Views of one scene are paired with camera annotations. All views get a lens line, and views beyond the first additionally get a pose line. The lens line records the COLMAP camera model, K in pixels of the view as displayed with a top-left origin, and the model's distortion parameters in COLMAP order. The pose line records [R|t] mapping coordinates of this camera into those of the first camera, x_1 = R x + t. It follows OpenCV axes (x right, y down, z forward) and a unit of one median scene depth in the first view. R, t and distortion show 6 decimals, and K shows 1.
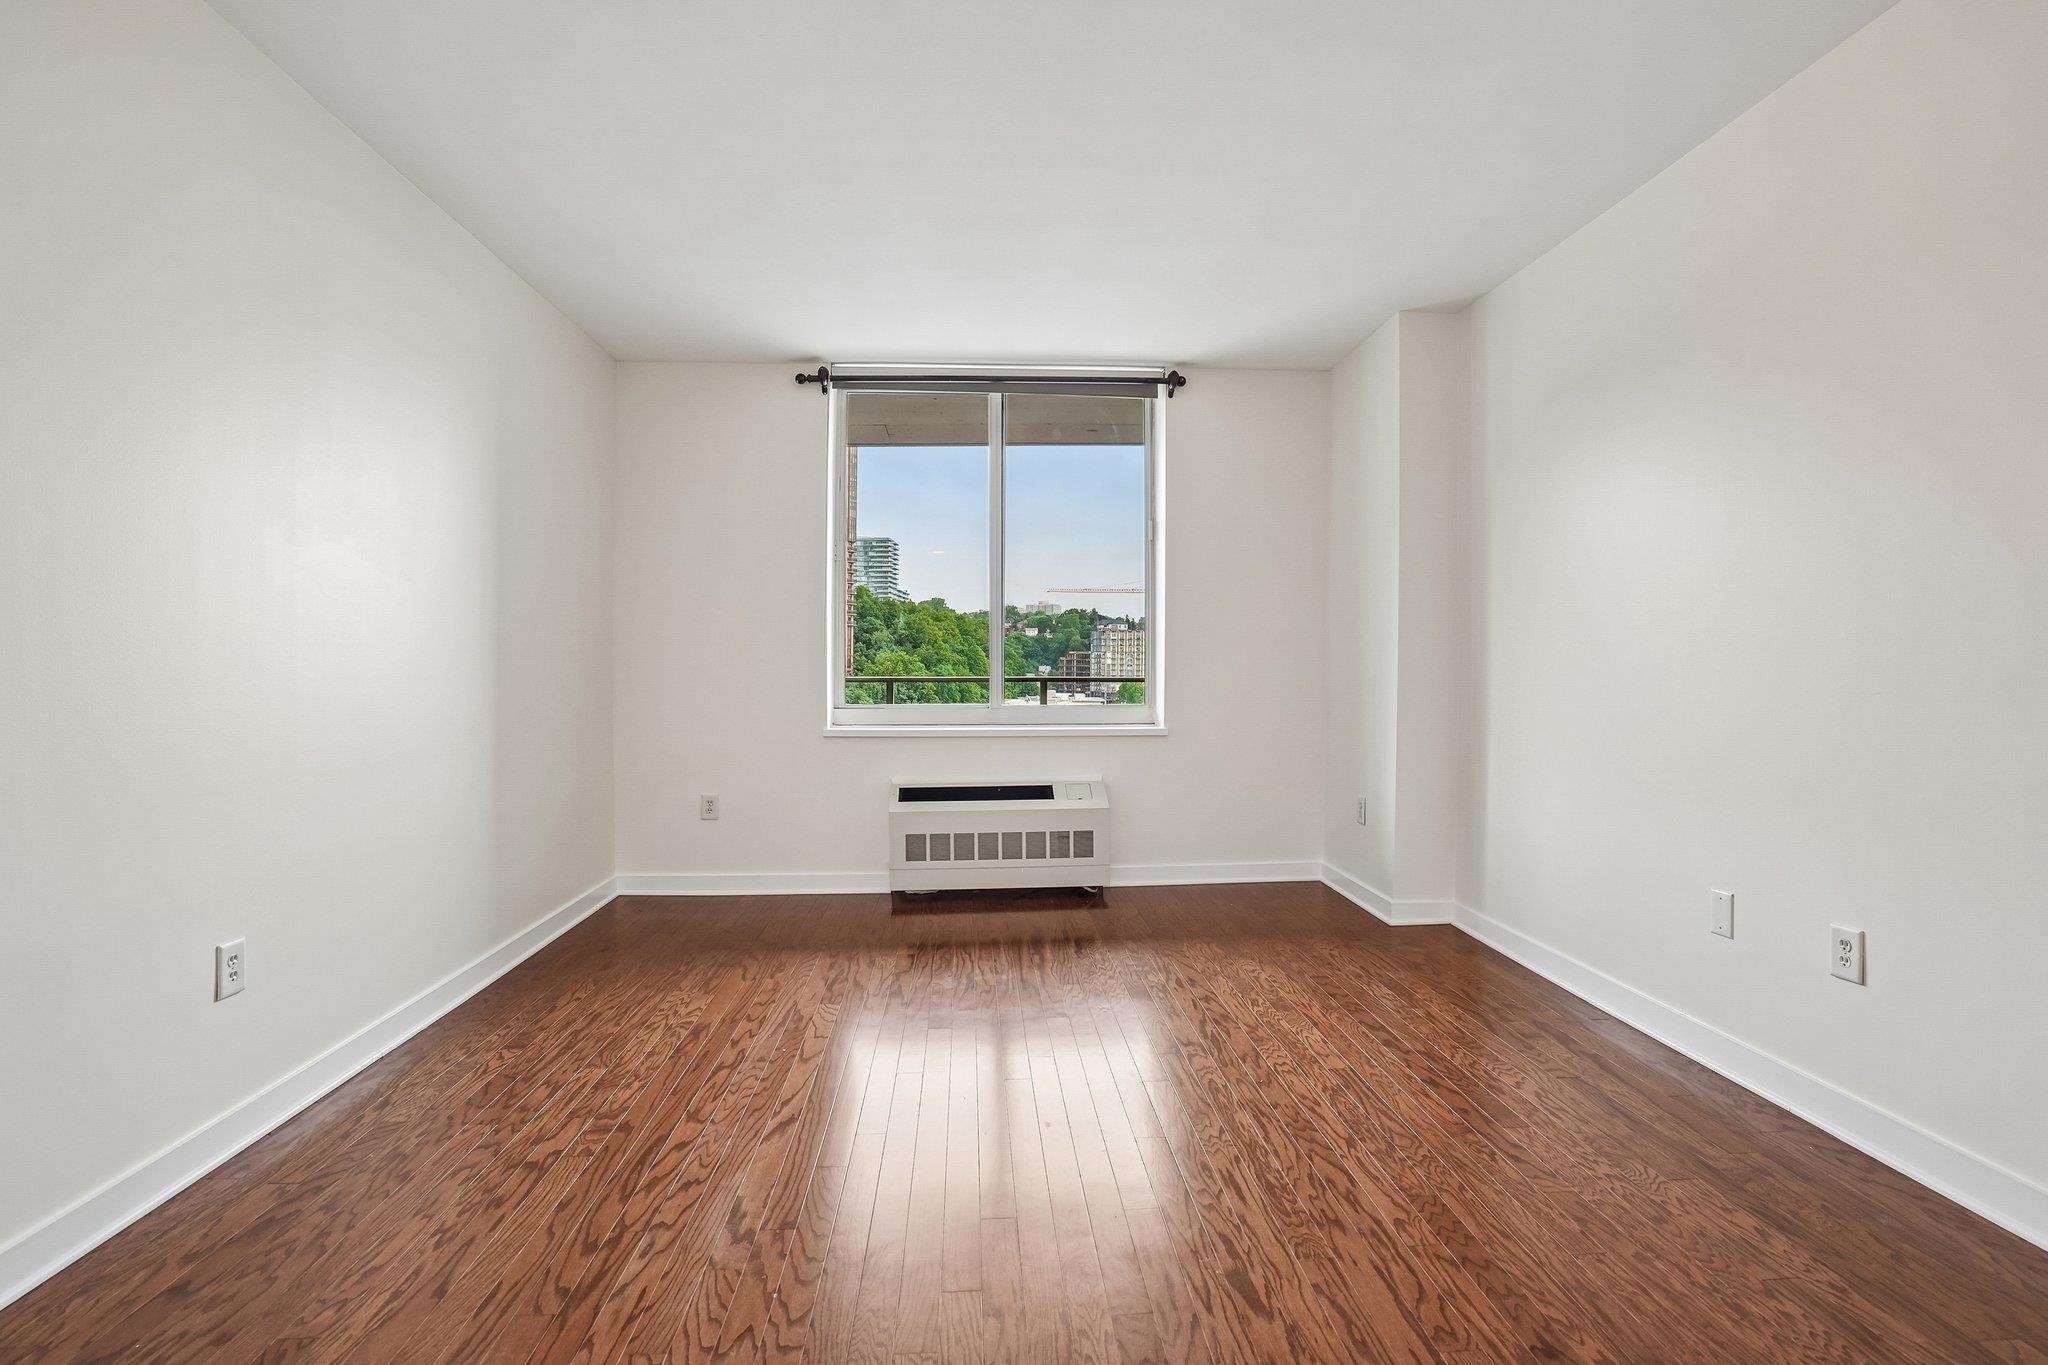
lens RADIAL K [[976.1, 0, 1045.4], [0, 976.1, 665.8], [0, 0, 1]] dist [-0.069145, 0.027723]
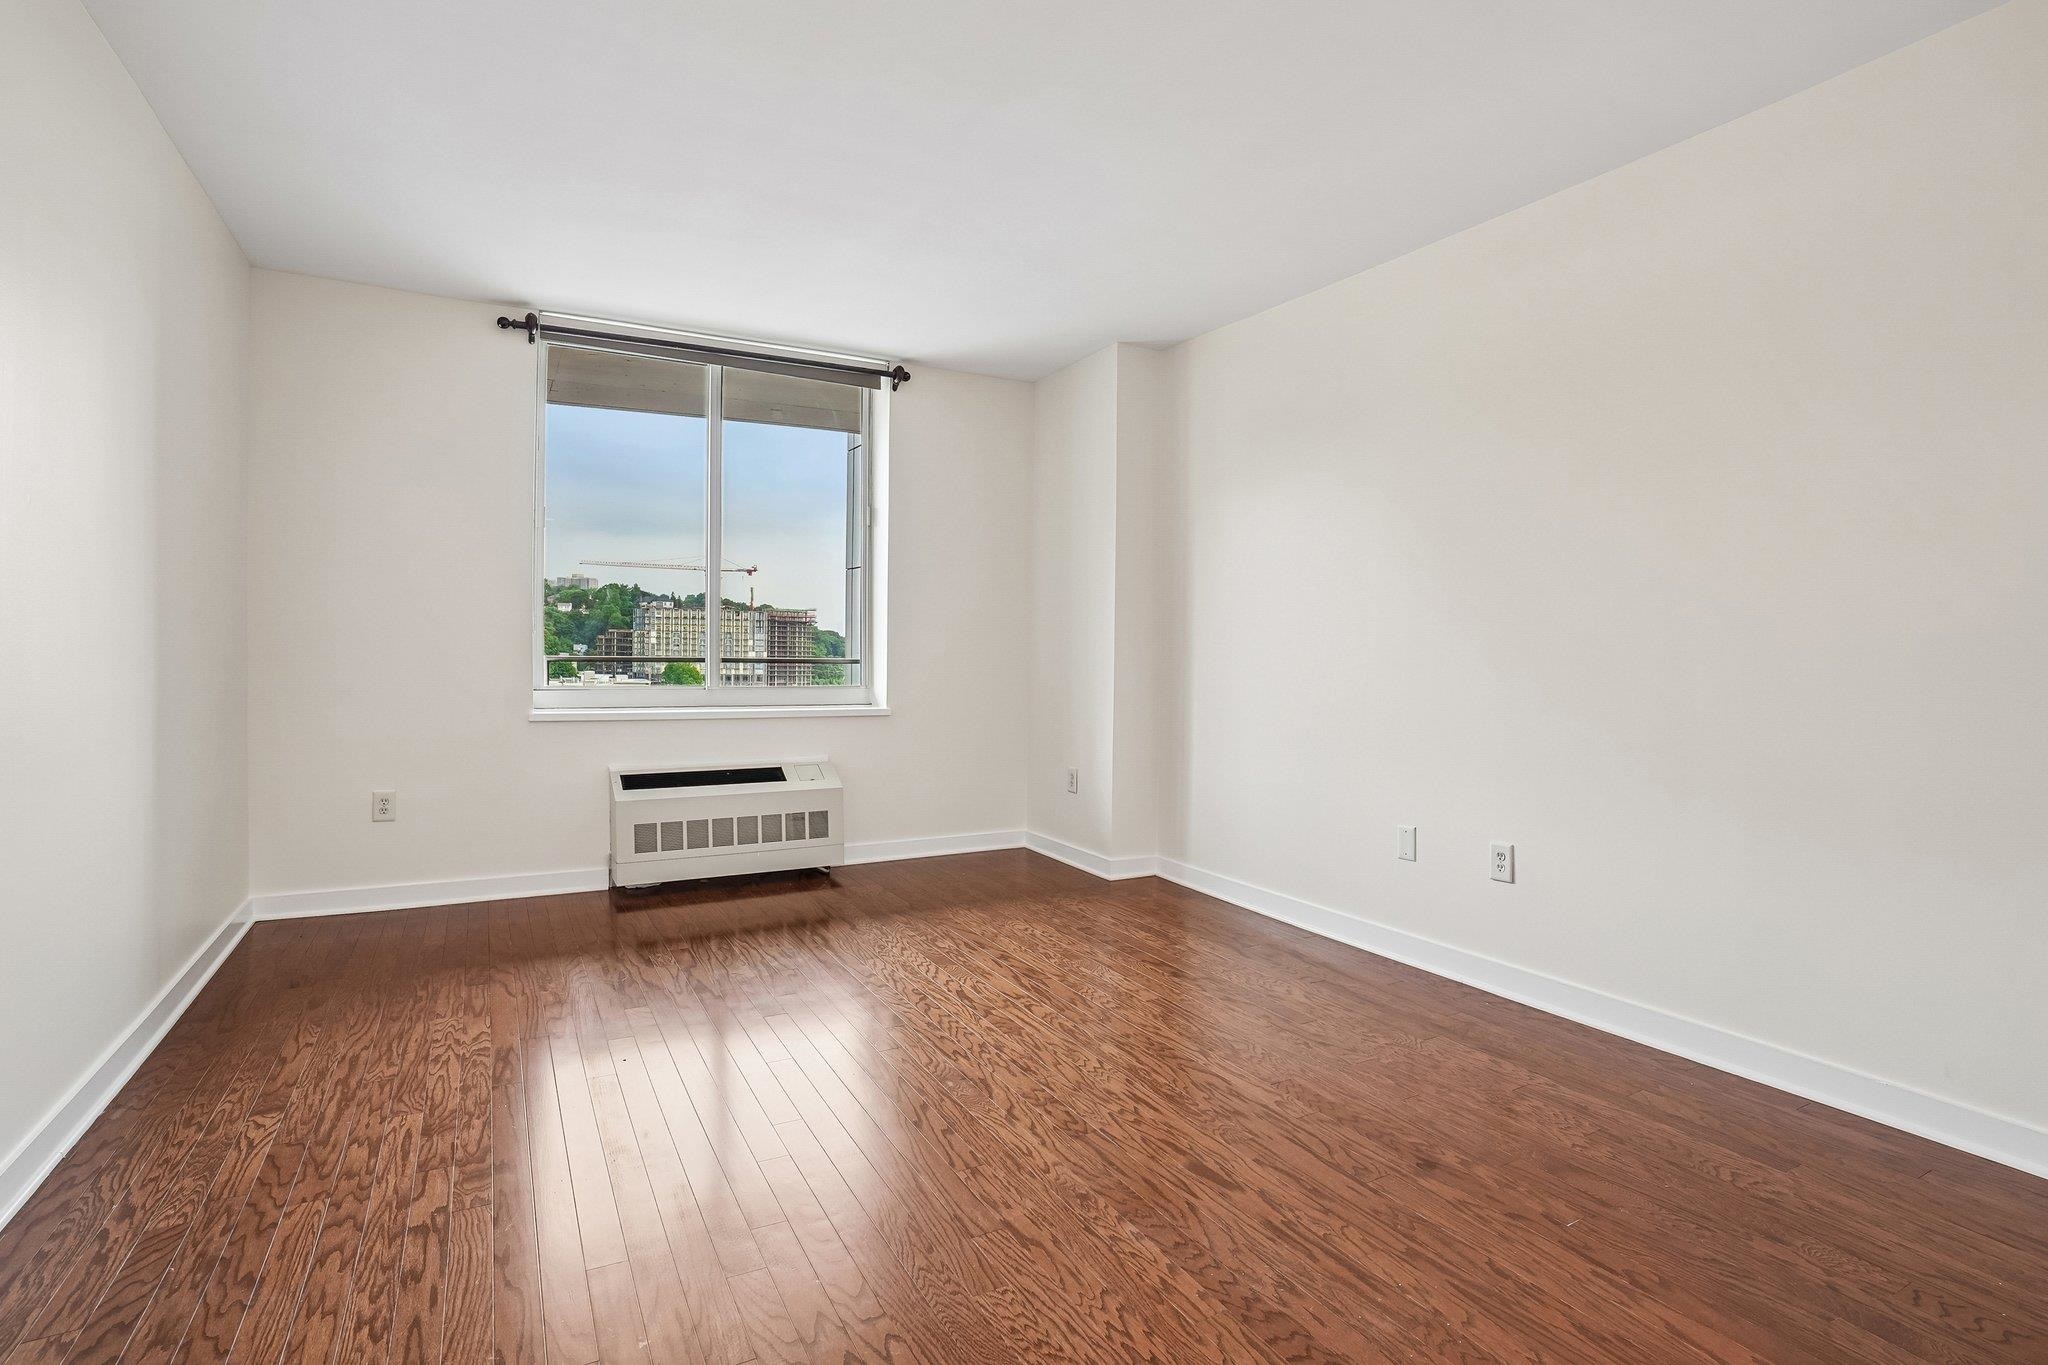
lens RADIAL K [[976.1, 0, 1032.1], [0, 976.1, 620.7], [0, 0, 1]] dist [-0.069145, 0.027723]
pose [[0.906427, 0.025286, 0.421605, -0.215530], [-0.013659, 0.999439, -0.030575, 0.000072], [-0.422142, 0.021955, 0.906264, -0.003873]]
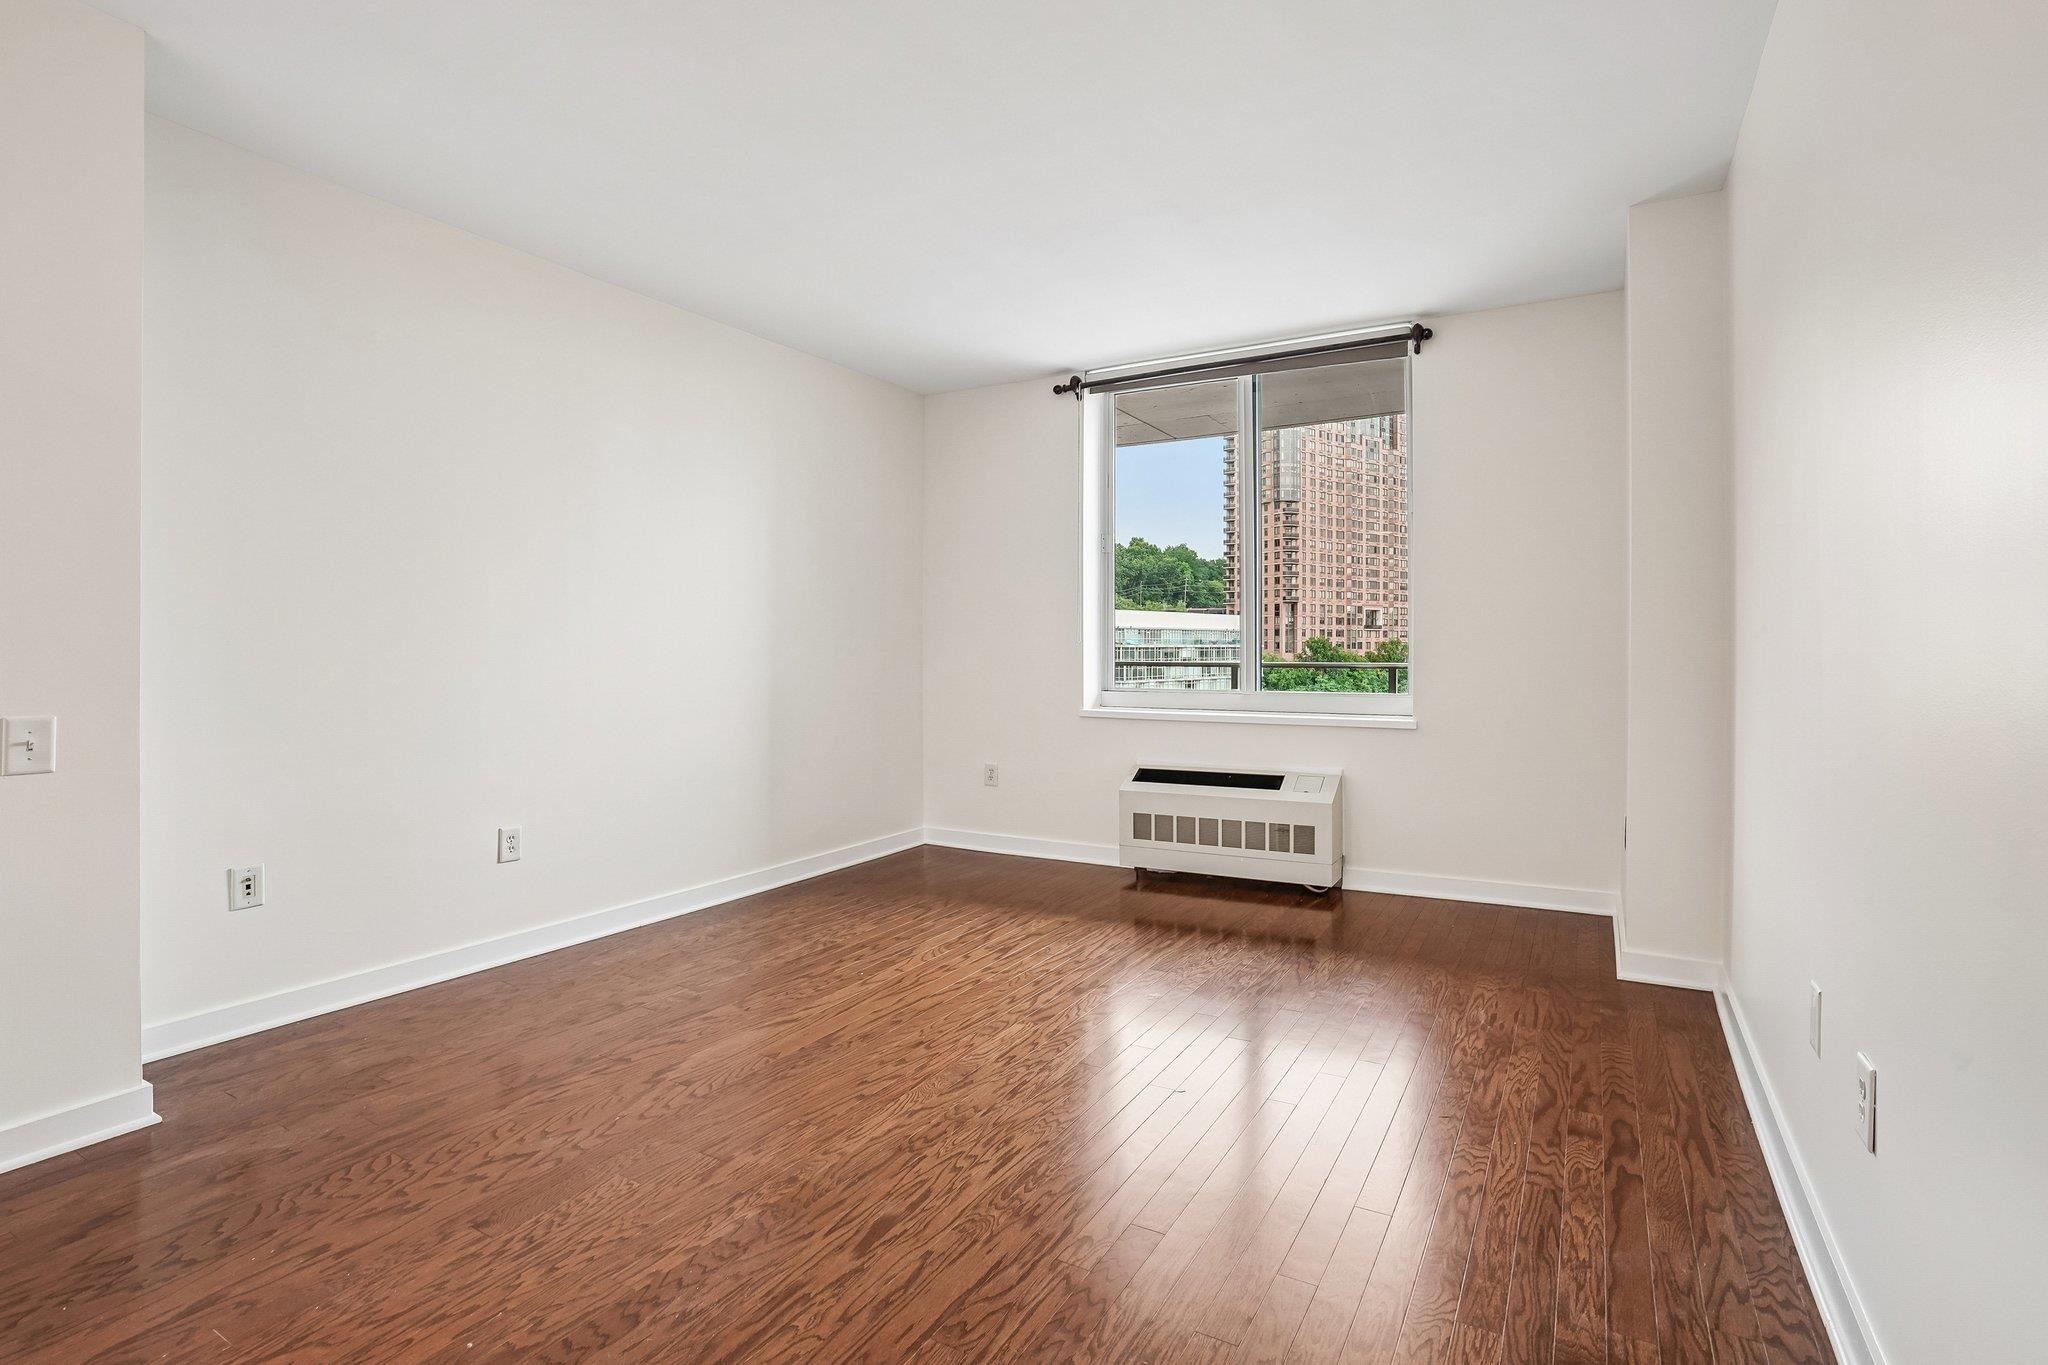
lens RADIAL K [[976.1, 0, 1050.1], [0, 976.1, 635.6], [0, 0, 1]] dist [-0.069145, 0.027723]
pose [[0.837078, -0.005194, -0.547059, 0.400846], [-0.002422, 0.999910, -0.013199, -0.004494], [0.547079, 0.012374, 0.836990, 0.078141]]
